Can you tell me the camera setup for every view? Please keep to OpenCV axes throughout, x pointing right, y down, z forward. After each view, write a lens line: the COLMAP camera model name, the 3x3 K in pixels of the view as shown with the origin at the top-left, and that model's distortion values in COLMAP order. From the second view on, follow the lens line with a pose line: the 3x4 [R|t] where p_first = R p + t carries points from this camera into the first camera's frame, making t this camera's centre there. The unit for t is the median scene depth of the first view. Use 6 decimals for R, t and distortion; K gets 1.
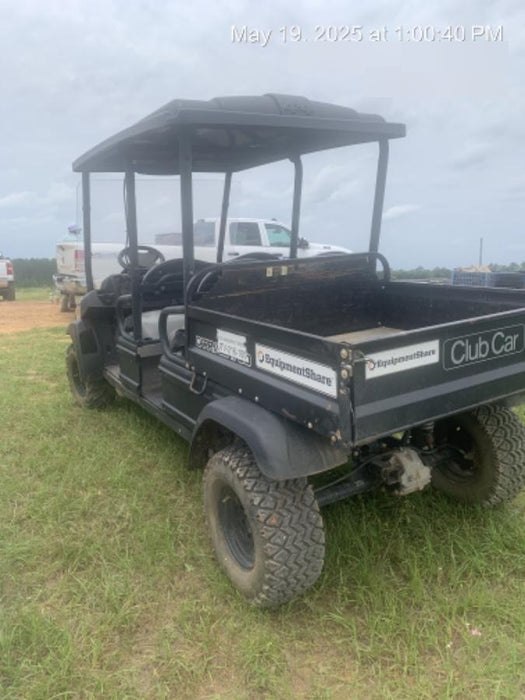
lens RADIAL K [[539.4, 0, 269.4], [0, 539.4, 327.4], [0, 0, 1]] dist [0.057677, -0.002386]
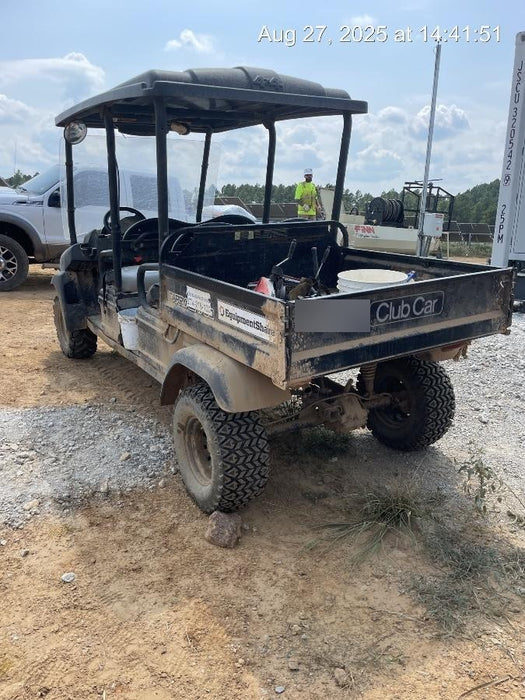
lens RADIAL K [[537.5, 0, 273.0], [0, 537.5, 344.0], [0, 0, 1]] dist [0.059979, -0.002856]
pose [[0.998841, 0.031966, 0.035976, 0.056230], [-0.035693, 0.993484, 0.108236, -0.005389], [-0.032282, -0.109395, 0.993474, -0.176823]]
